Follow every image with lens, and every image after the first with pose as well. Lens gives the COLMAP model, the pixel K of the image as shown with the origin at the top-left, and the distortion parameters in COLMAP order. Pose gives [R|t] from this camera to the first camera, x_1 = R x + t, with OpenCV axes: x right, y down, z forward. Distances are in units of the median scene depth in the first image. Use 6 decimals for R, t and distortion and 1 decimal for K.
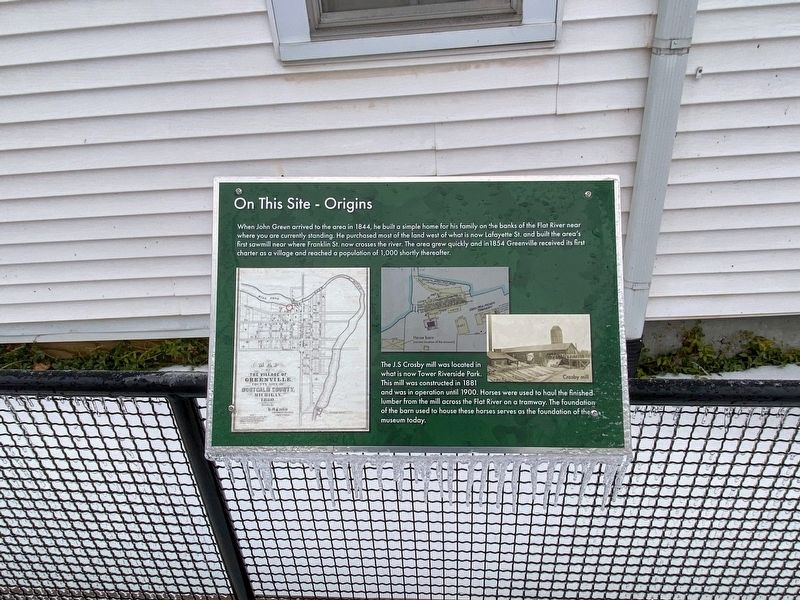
lens RADIAL K [[572.0, 0, 400.0], [0, 572.0, 300.0], [0, 0, 1]] dist [0.000595, 0.000169]
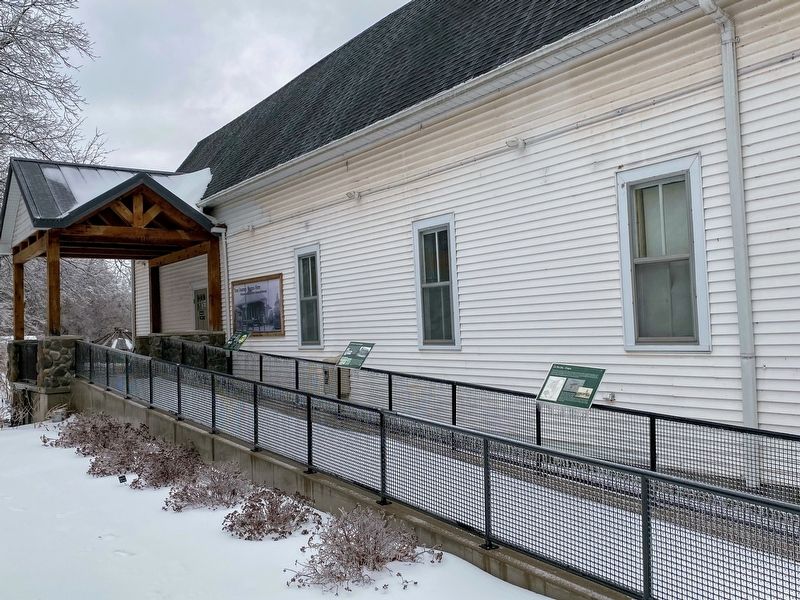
lens RADIAL K [[754.5, 0, 400.0], [0, 754.5, 300.0], [0, 0, 1]] dist [0.060508, 0.001075]
pose [[0.618581, 0.020459, -0.785455, 2.255453], [-0.373343, 0.887255, -0.270913, 0.896660], [0.691356, 0.460826, 0.556477, -2.228325]]
